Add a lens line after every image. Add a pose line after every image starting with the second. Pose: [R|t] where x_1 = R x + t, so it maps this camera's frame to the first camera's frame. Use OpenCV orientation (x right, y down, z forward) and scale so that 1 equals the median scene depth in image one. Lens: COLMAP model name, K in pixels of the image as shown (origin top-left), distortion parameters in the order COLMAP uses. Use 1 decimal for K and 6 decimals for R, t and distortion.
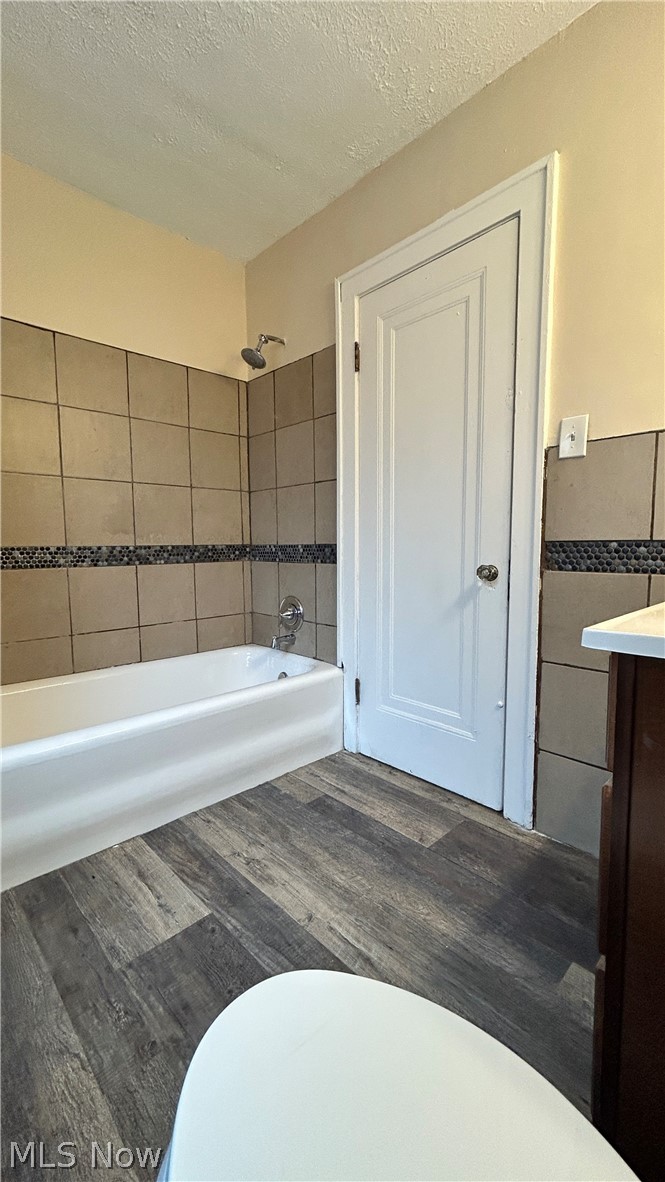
lens RADIAL K [[477.5, 0, 330.3], [0, 477.5, 589.6], [0, 0, 1]] dist [-0.002805, 0.000054]
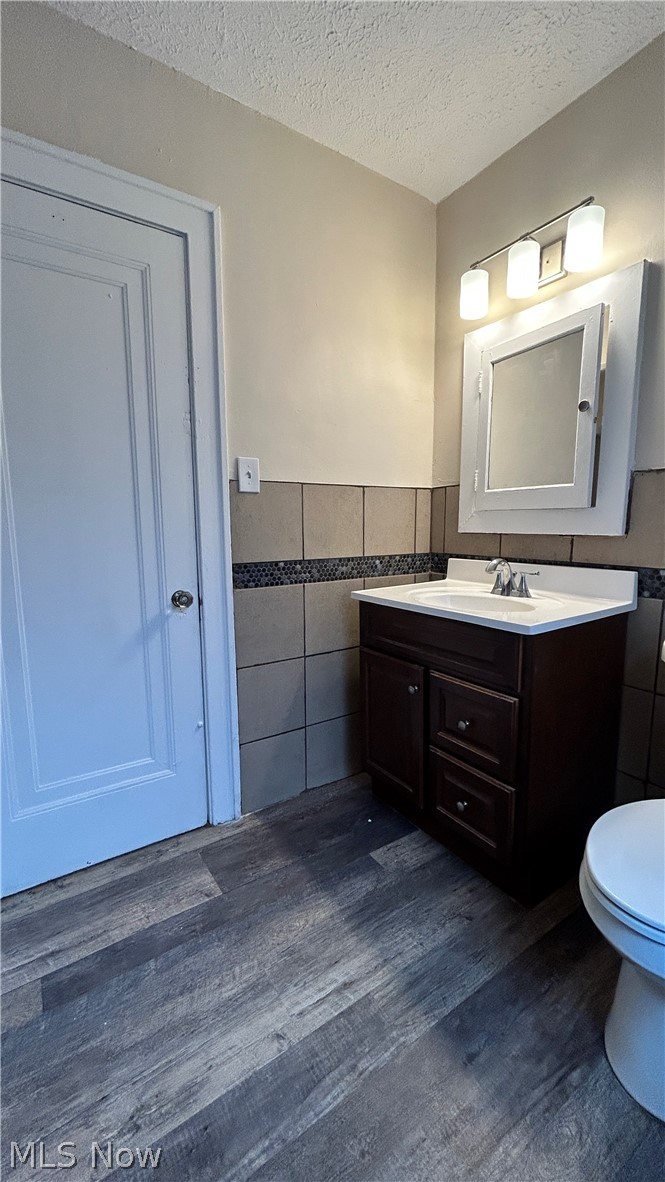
lens RADIAL K [[477.5, 0, 331.0], [0, 477.5, 591.0], [0, 0, 1]] dist [-0.002805, 0.000054]
pose [[0.173252, -0.136874, 0.975320, -0.640268], [0.098702, 0.987723, 0.121081, -0.158645], [-0.979919, 0.075289, 0.184635, 0.600621]]
